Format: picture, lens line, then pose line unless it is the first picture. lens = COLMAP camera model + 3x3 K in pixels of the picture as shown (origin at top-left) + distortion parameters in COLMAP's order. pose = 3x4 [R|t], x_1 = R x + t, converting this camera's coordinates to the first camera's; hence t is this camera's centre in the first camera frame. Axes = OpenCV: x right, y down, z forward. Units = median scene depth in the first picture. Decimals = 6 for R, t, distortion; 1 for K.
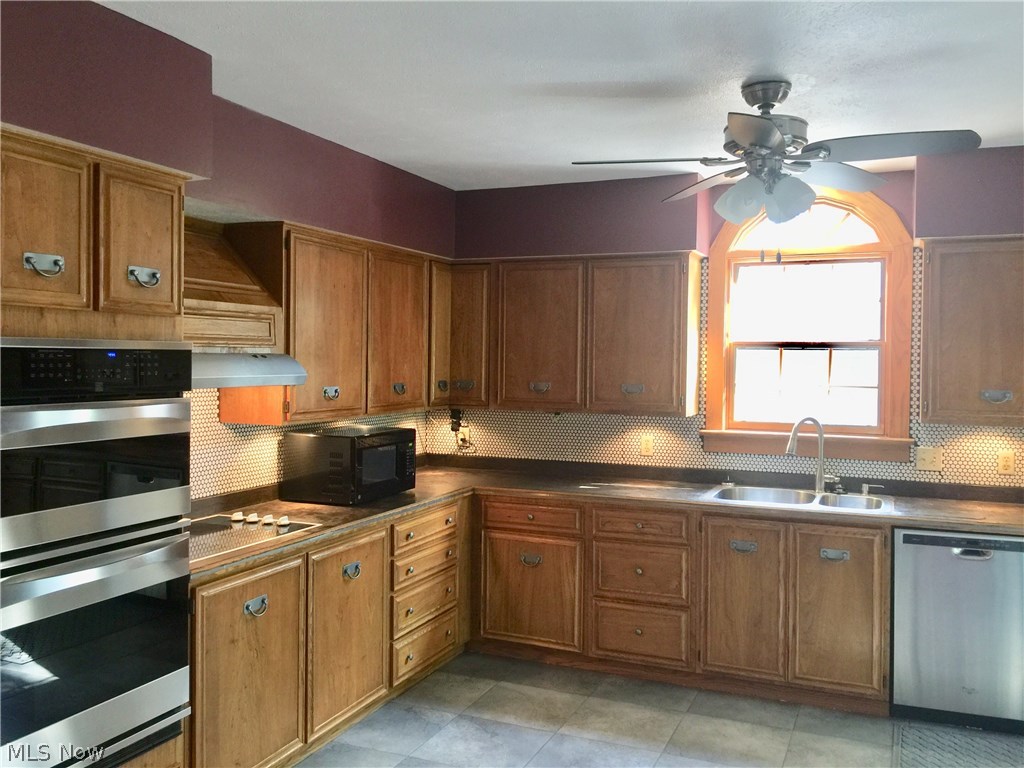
lens RADIAL K [[885.5, 0, 503.3], [0, 885.5, 378.6], [0, 0, 1]] dist [0.075402, -0.126911]
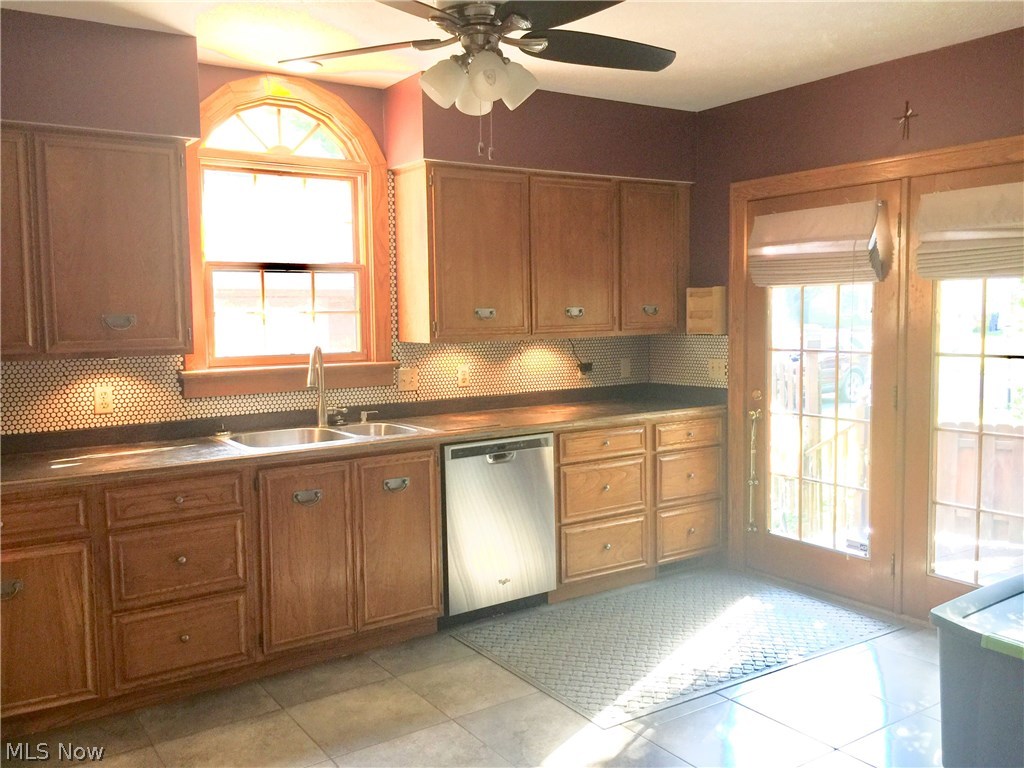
lens RADIAL K [[885.5, 0, 507.8], [0, 885.5, 376.3], [0, 0, 1]] dist [0.075402, -0.126911]
pose [[0.526205, -0.081374, 0.846455, -0.326856], [0.033832, 0.996626, 0.074779, 0.013314], [-0.849684, -0.010712, 0.527183, 0.360801]]
